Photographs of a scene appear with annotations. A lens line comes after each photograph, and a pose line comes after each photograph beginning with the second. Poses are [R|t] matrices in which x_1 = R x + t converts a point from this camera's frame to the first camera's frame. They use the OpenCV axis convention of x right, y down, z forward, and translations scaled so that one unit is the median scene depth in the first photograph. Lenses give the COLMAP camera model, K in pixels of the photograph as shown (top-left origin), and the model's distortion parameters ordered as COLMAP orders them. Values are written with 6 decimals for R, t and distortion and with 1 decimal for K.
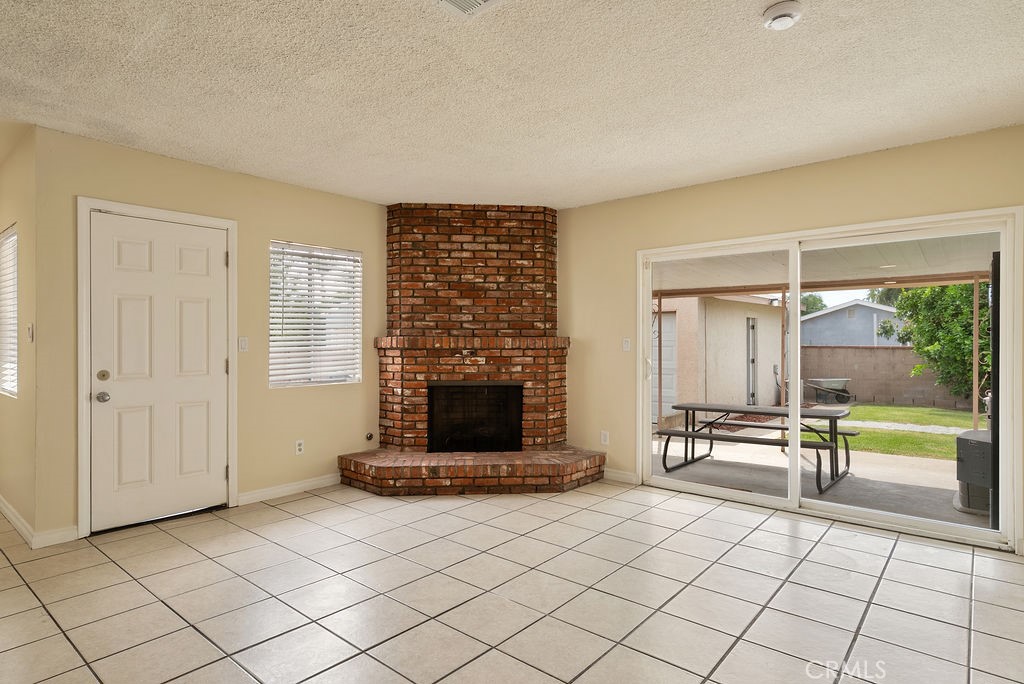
lens RADIAL K [[550.9, 0, 516.9], [0, 550.9, 339.4], [0, 0, 1]] dist [-0.001845, 0.000295]
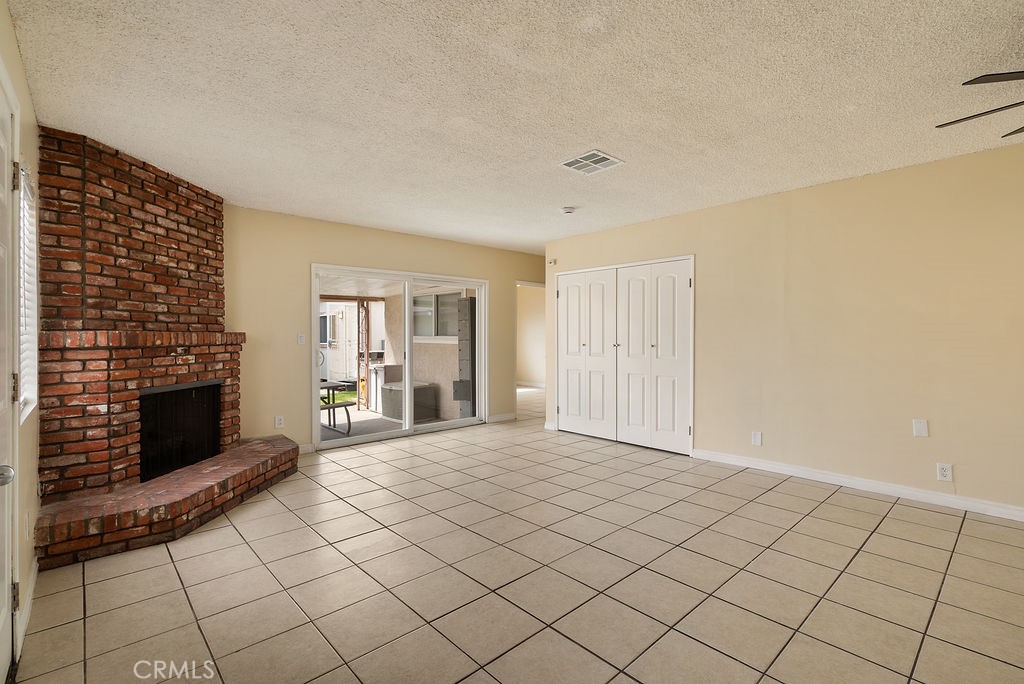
lens RADIAL K [[469.2, 0, 512.7], [0, 469.2, 338.1], [0, 0, 1]] dist [-0.005191, 0.000871]
pose [[0.135849, -0.006017, 0.990711, -0.715486], [0.001199, 0.999982, 0.005909, 0.001490], [-0.990729, 0.000386, 0.135854, 0.391232]]
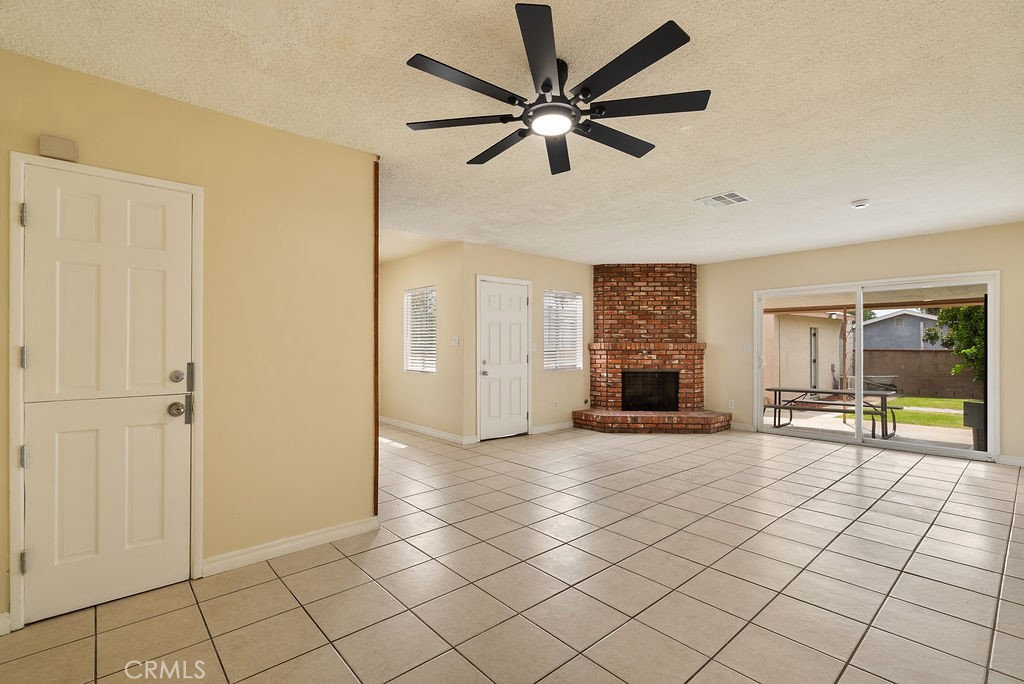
lens RADIAL K [[469.2, 0, 516.1], [0, 469.2, 343.6], [0, 0, 1]] dist [-0.005191, 0.000871]
pose [[0.989908, -0.001081, -0.141704, -0.273444], [0.000819, 0.999998, -0.001907, 0.000091], [0.141706, 0.001772, 0.989907, -0.468863]]
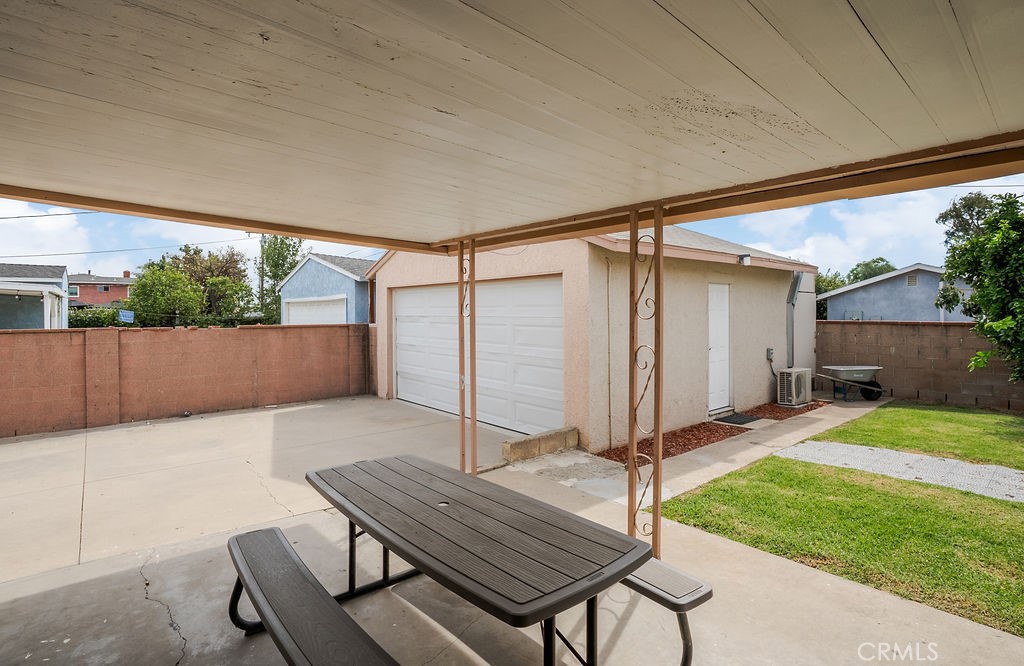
lens RADIAL K [[472.6, 0, 559.8], [0, 472.6, 316.0], [0, 0, 1]] dist [-0.016057, 0.002454]
pose [[0.990333, -0.005917, -0.138585, 0.747914], [0.007336, 0.999926, 0.009729, -0.012569], [0.138517, -0.010652, 0.990303, 0.912508]]
